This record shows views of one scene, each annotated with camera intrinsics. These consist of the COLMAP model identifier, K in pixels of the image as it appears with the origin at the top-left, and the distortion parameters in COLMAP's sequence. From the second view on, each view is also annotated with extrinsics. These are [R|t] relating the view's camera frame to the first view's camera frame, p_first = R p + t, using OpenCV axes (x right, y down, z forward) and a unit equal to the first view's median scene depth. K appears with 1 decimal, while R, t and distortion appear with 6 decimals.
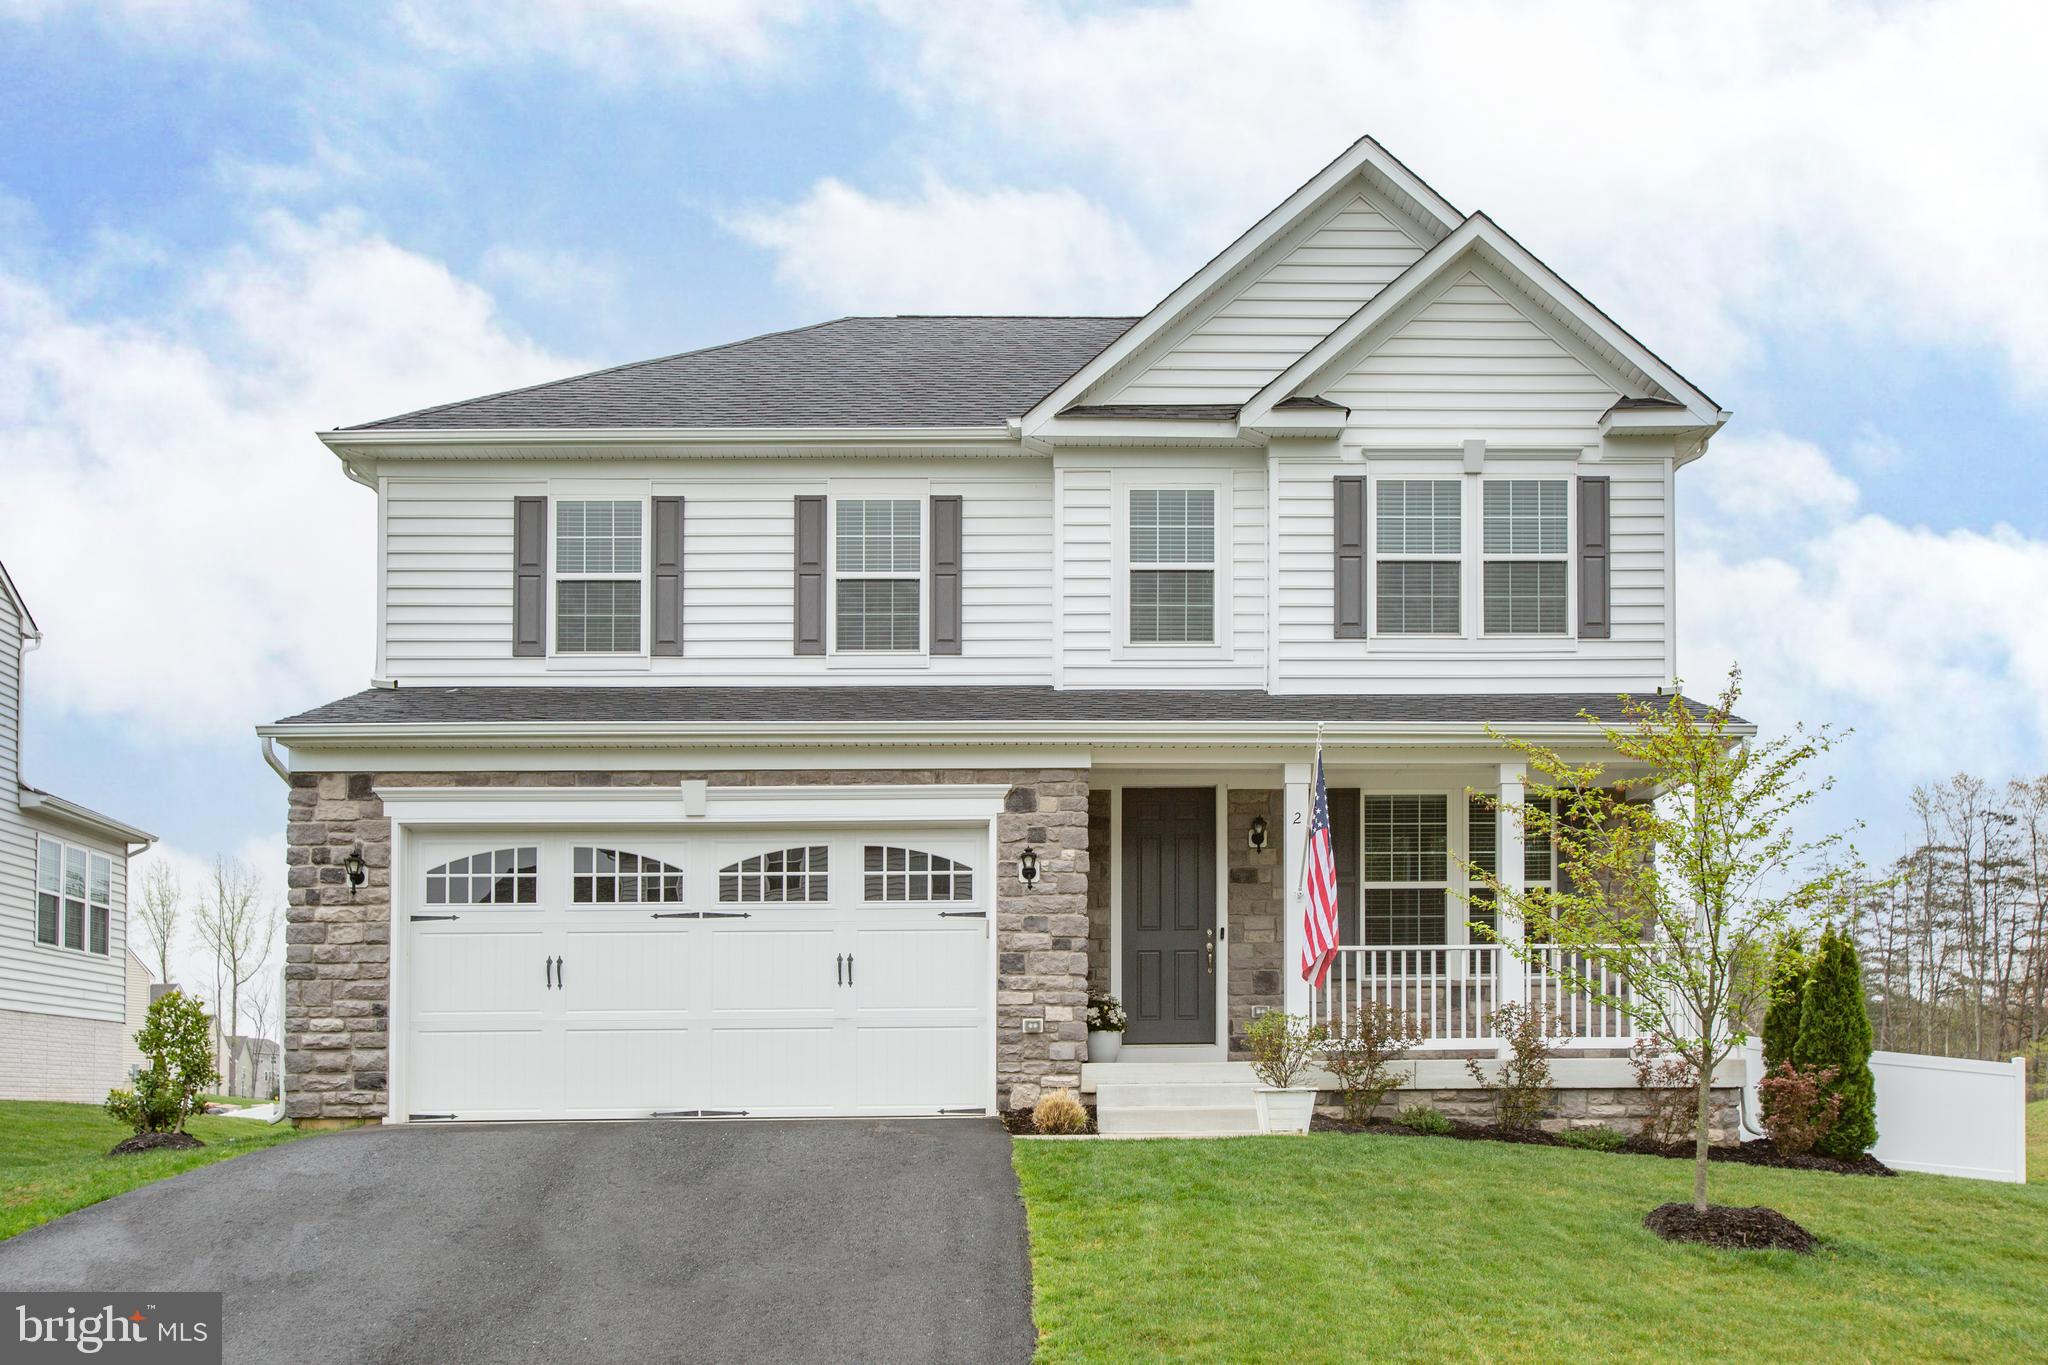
lens RADIAL K [[2115.0, 0, 1024.5], [0, 2115.0, 682.0], [0, 0, 1]] dist [-0.011651, 0.000000]
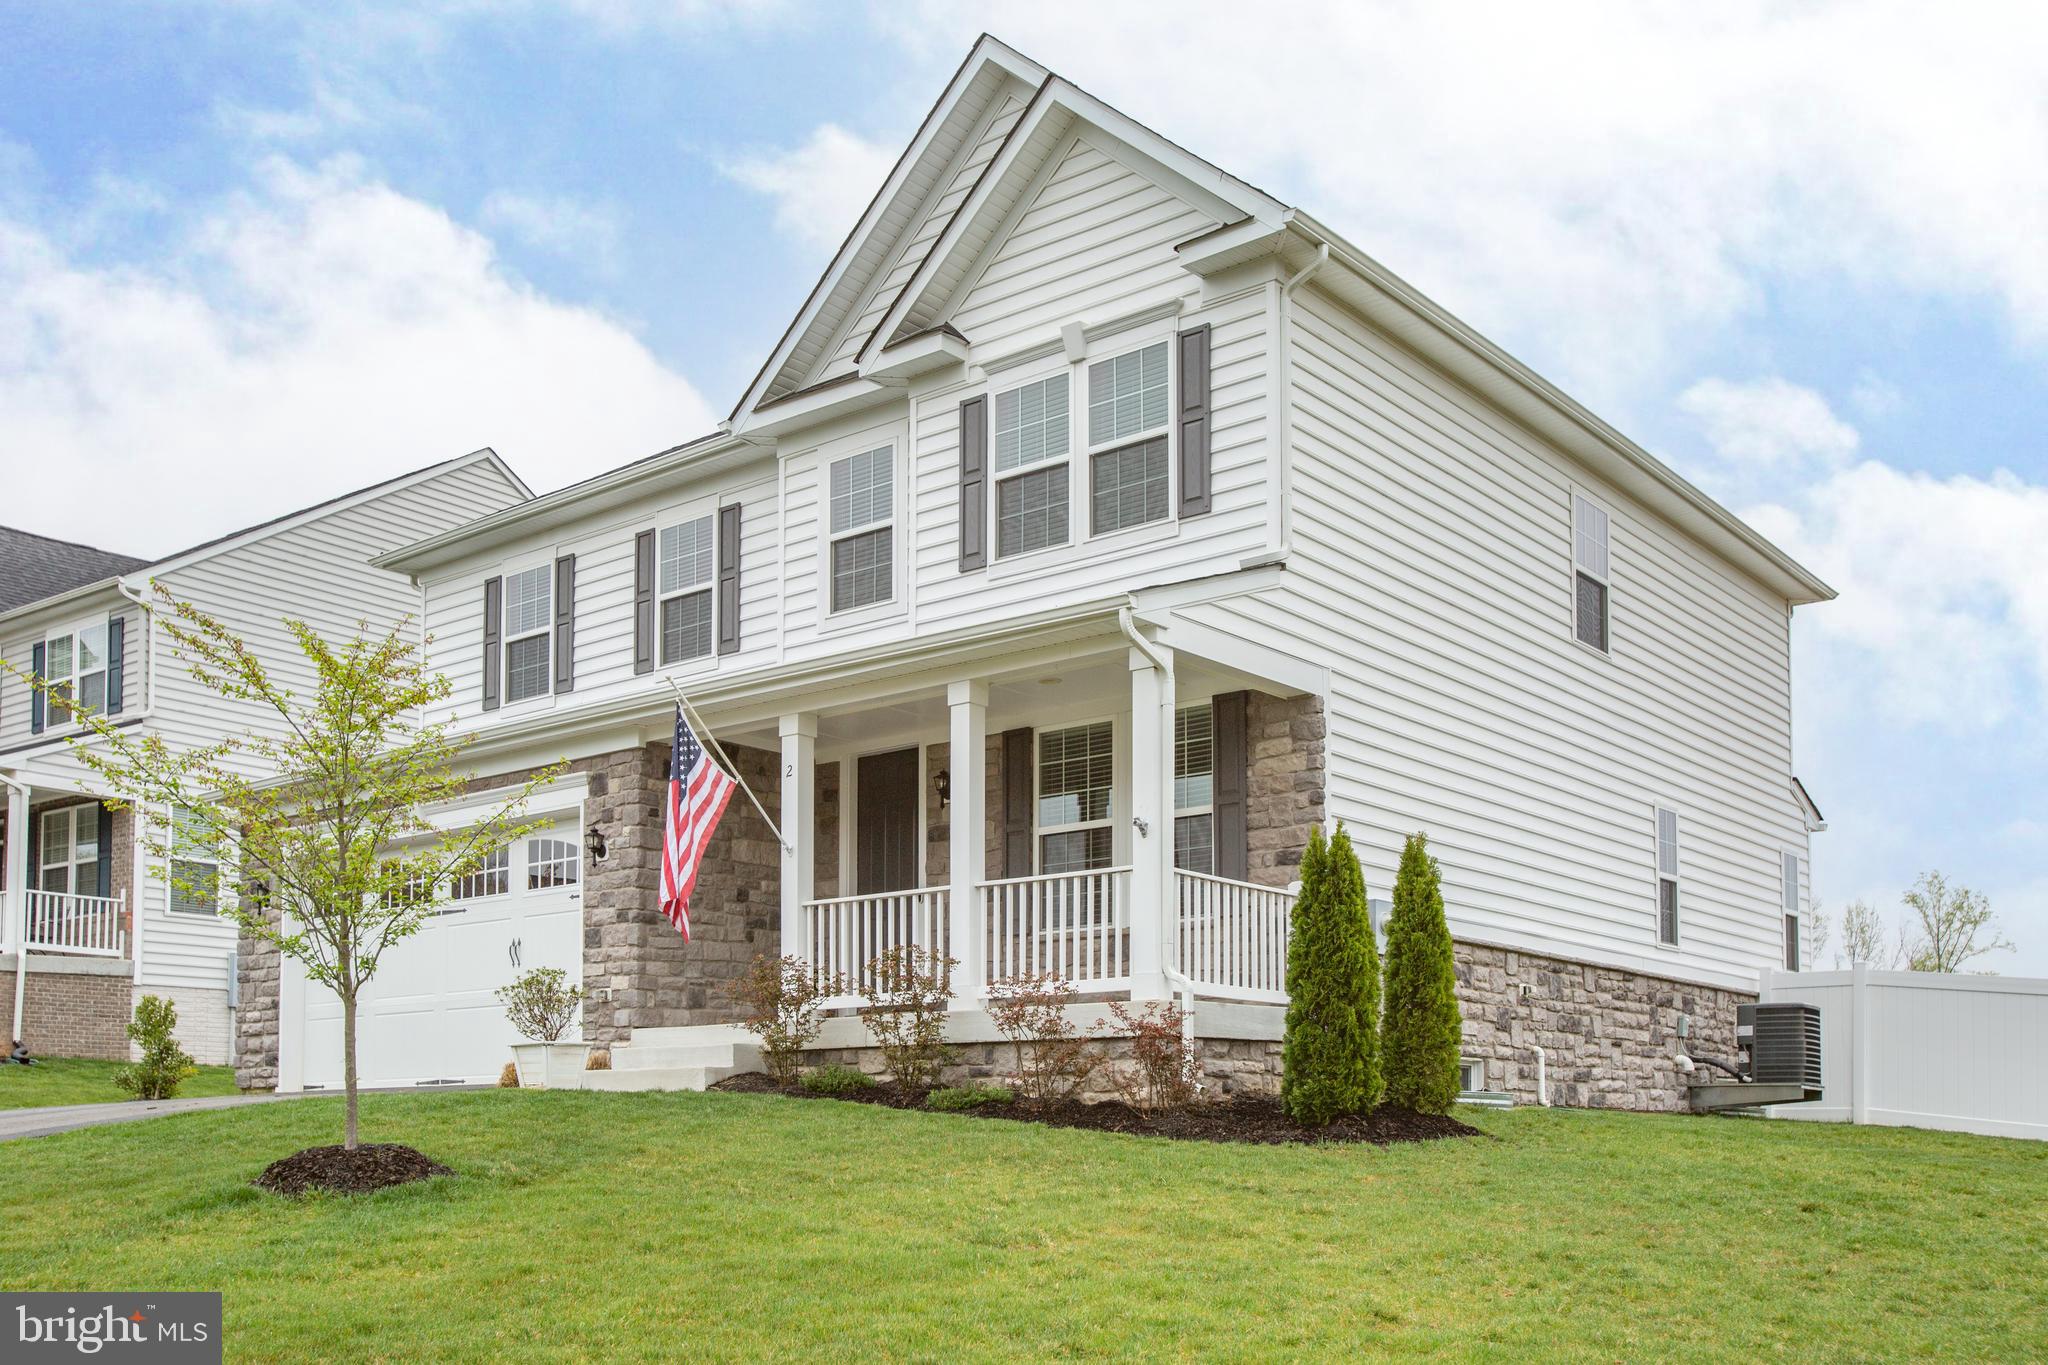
lens RADIAL K [[2056.8, 0, 1022.6], [0, 2056.8, 684.6], [0, 0, 1]] dist [-0.017472, 0.000000]
pose [[0.720139, -0.145684, -0.678363, 0.773200], [0.128215, 0.988811, -0.076244, 0.100697], [0.681880, -0.032070, 0.730760, 0.349373]]
